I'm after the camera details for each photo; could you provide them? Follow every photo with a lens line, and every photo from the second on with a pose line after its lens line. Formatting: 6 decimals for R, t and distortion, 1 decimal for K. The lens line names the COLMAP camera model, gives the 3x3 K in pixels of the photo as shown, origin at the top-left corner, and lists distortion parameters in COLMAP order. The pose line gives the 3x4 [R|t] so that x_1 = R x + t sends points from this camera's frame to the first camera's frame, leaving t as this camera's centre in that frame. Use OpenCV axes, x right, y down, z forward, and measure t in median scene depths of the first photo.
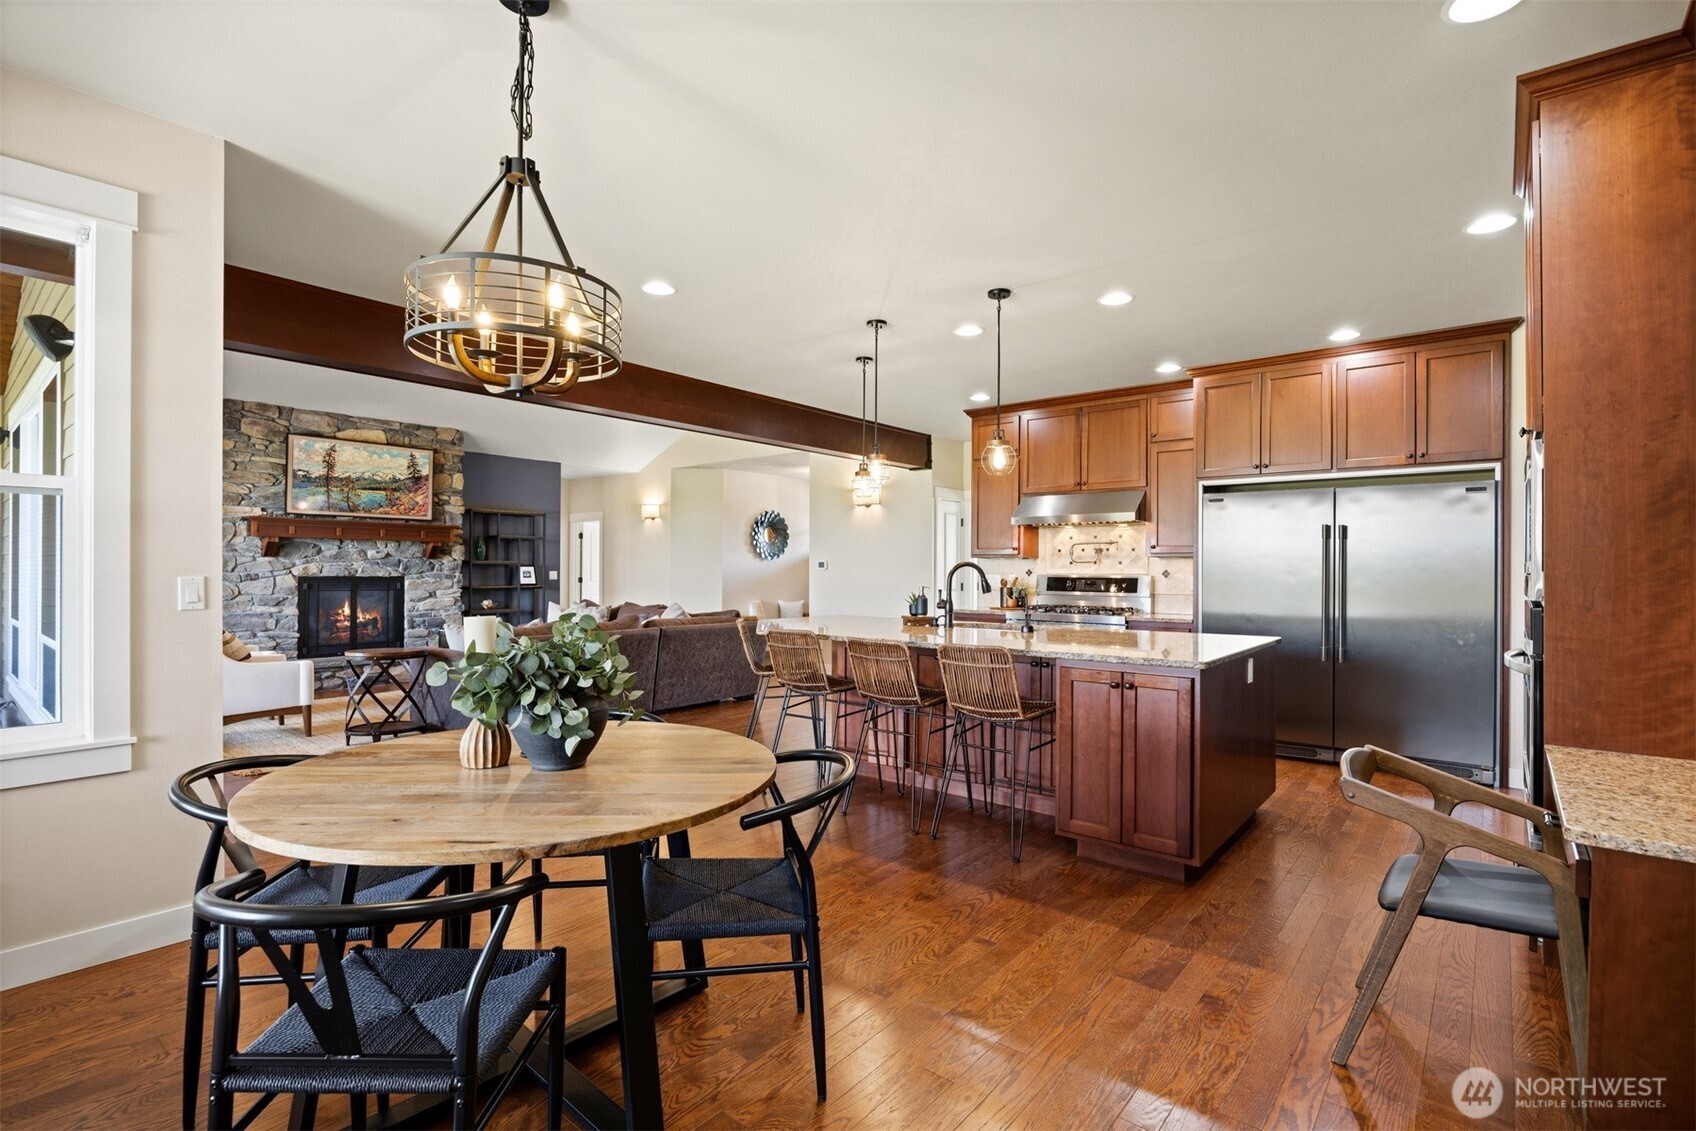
lens RADIAL K [[798.3, 0, 855.6], [0, 798.3, 568.3], [0, 0, 1]] dist [-0.011611, 0.000221]
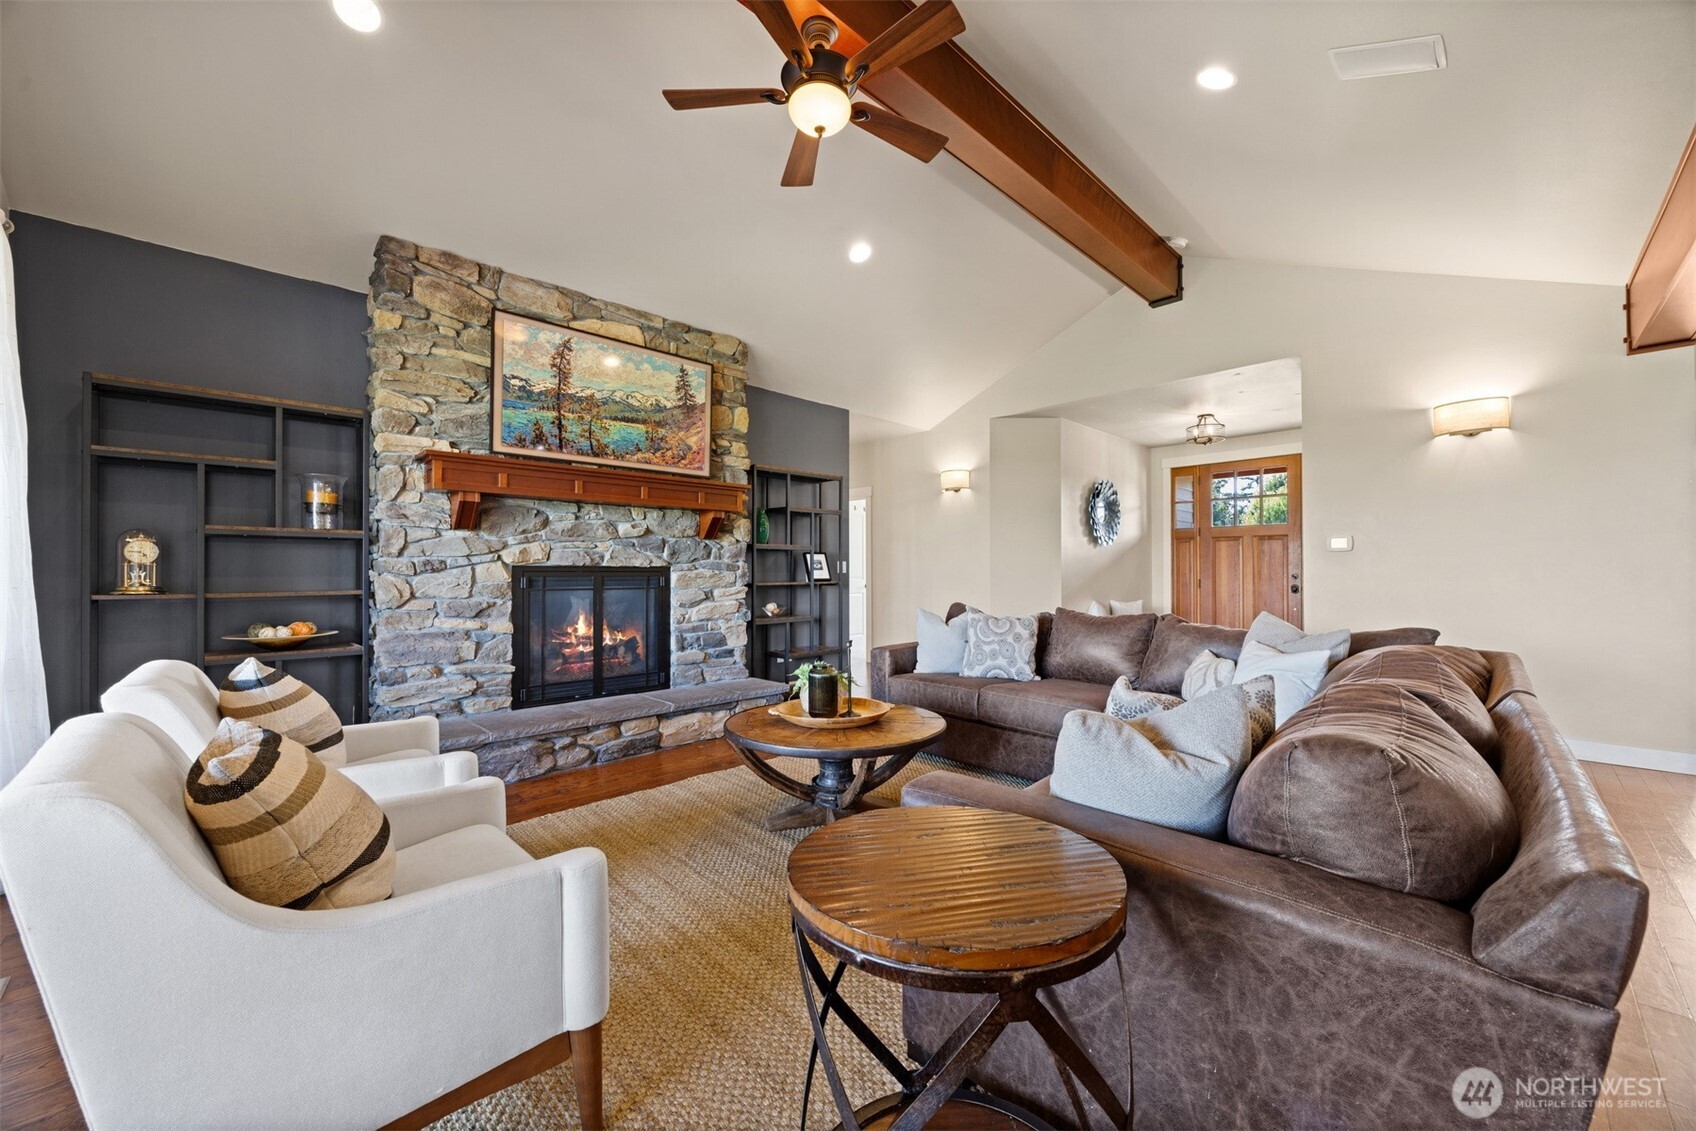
lens RADIAL K [[648.4, 0, 852.3], [0, 648.4, 568.9], [0, 0, 1]] dist [-0.005376, 0.000280]
pose [[0.994366, -0.008186, -0.105686, -0.422840], [0.007943, 0.999965, -0.002718, 0.016353], [0.105705, 0.001863, 0.994396, 0.580742]]
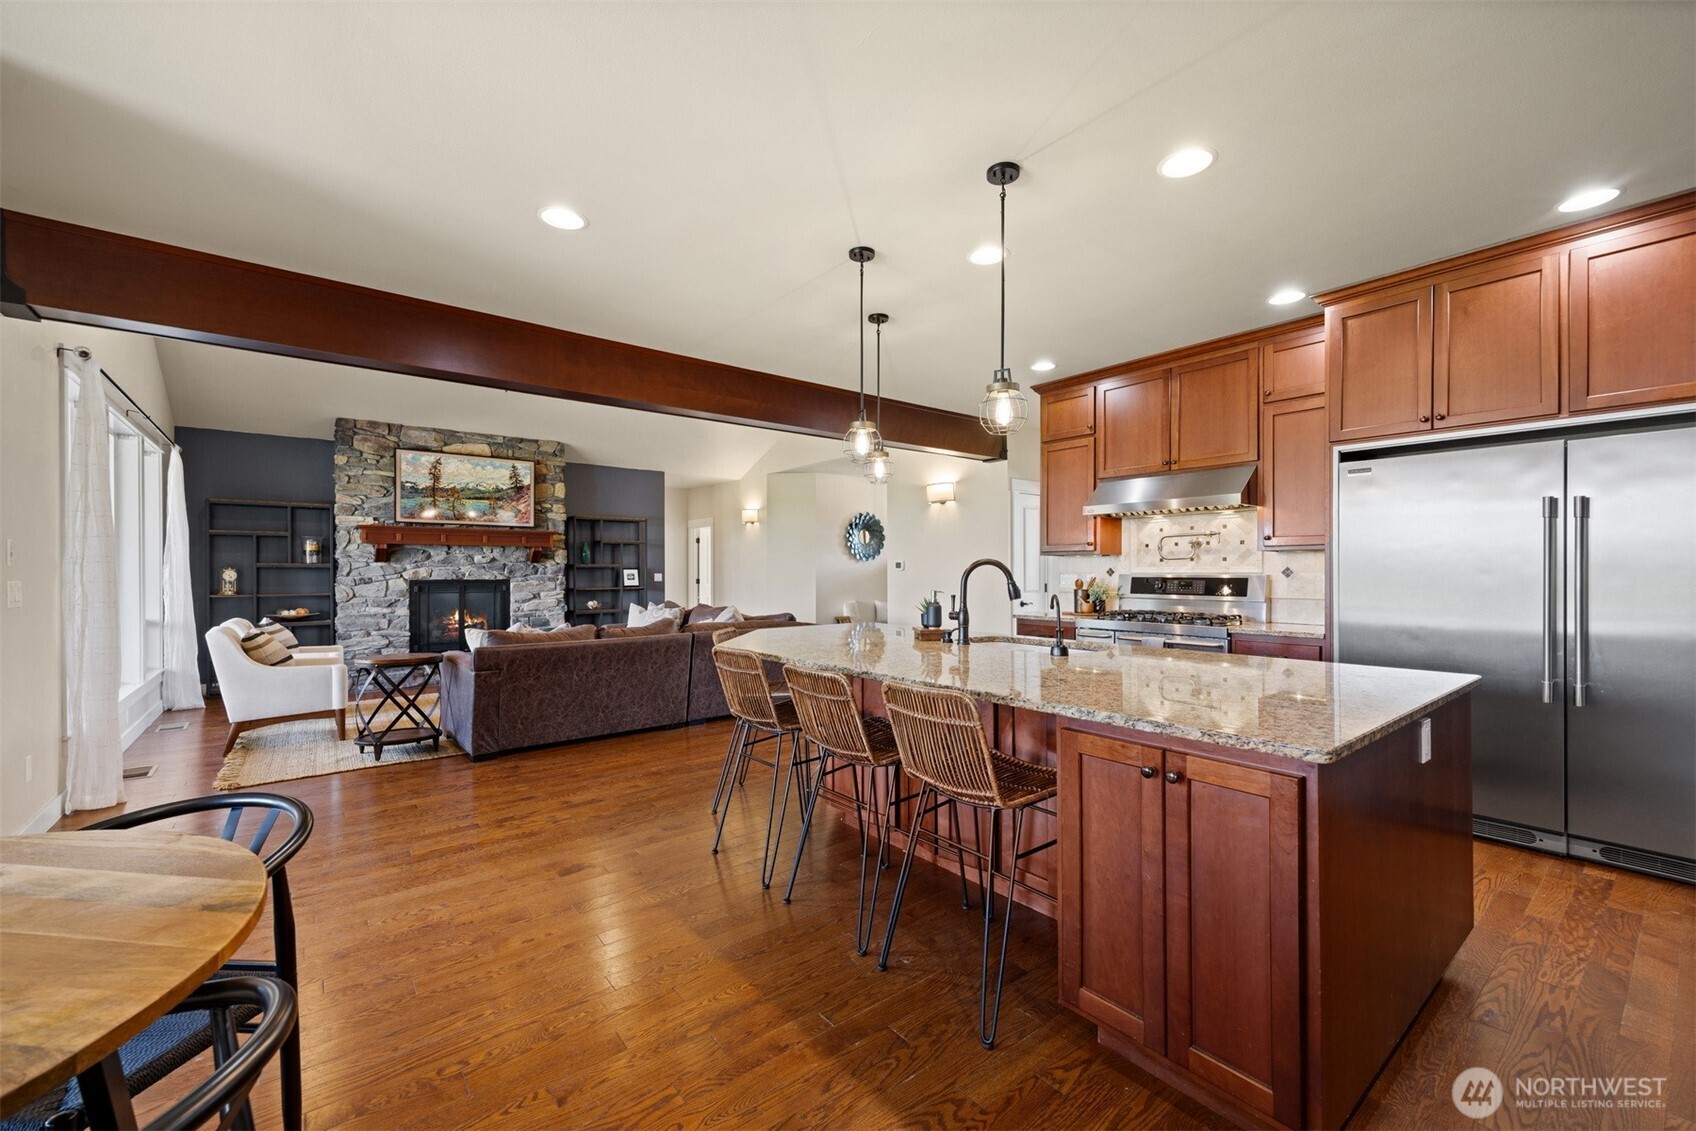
lens RADIAL K [[692.5, 0, 852.8], [0, 692.5, 572.4], [0, 0, 1]] dist [0.010860, -0.000763]
pose [[0.978233, -0.006748, -0.207399, 0.093250], [0.007649, 0.999964, 0.003542, 0.001073], [0.207368, -0.005051, 0.978250, 0.200167]]
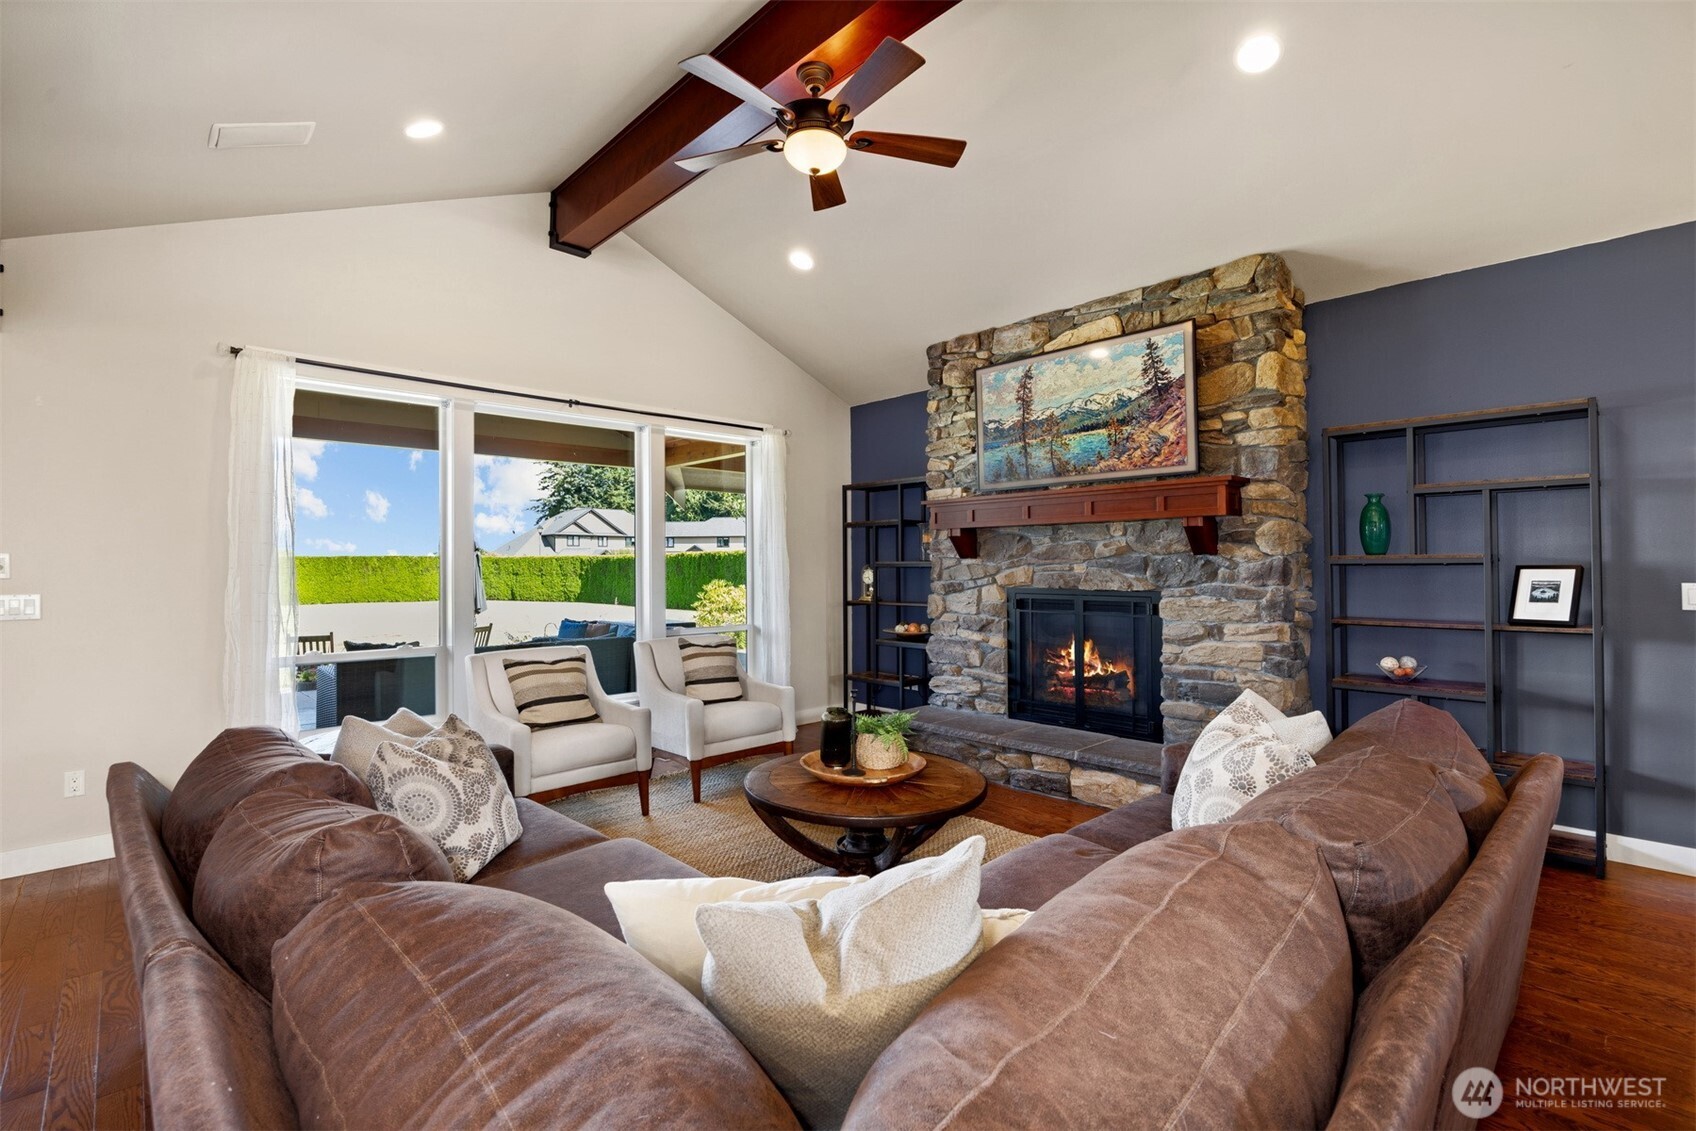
lens RADIAL K [[755.1, 0, 854.0], [0, 755.1, 555.1], [0, 0, 1]] dist [-0.011533, 0.001094]
pose [[-0.109177, -0.018216, -0.993855, -0.088610], [0.008678, 0.999777, -0.019278, -0.005617], [0.993984, -0.010729, -0.108994, 0.977122]]
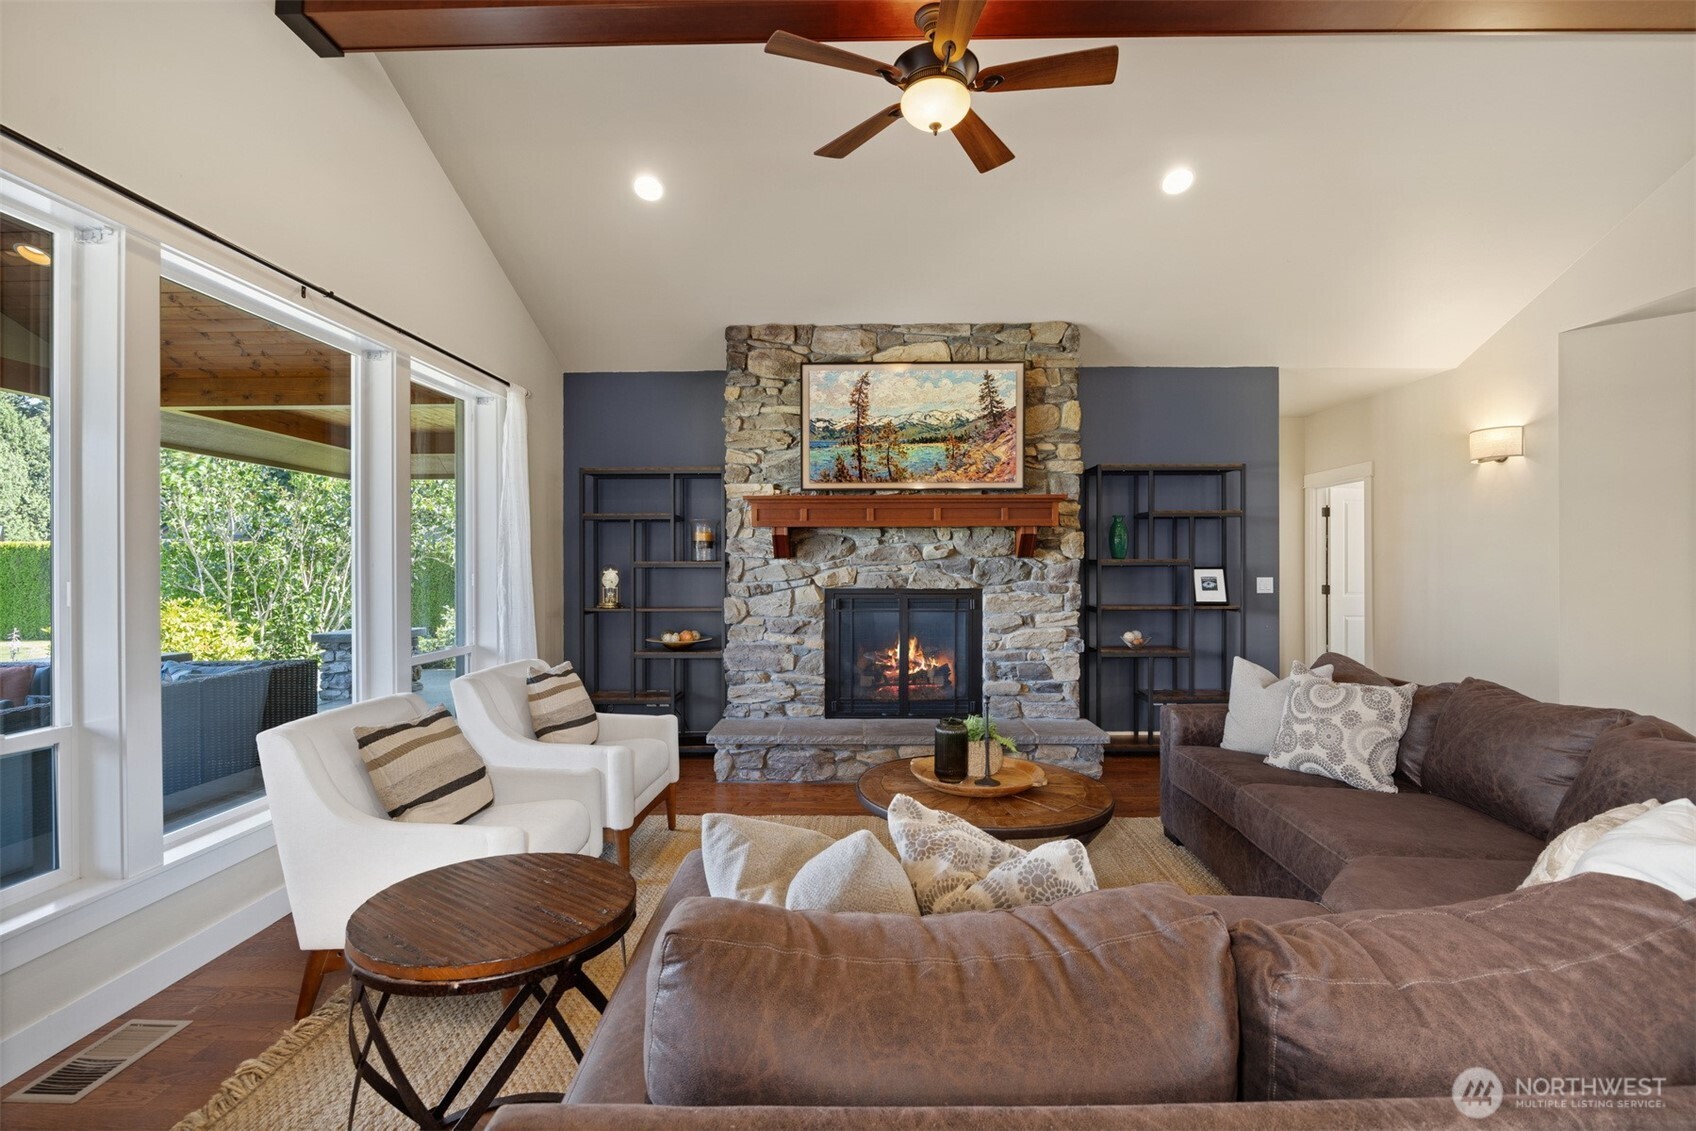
lens RADIAL K [[755.1, 0, 849.5], [0, 755.1, 564.4], [0, 0, 1]] dist [-0.011533, 0.001094]
pose [[0.617999, -0.008160, -0.786137, -0.220824], [0.008081, 0.999959, -0.004027, -0.006739], [0.786137, -0.003864, 0.618040, 0.663403]]
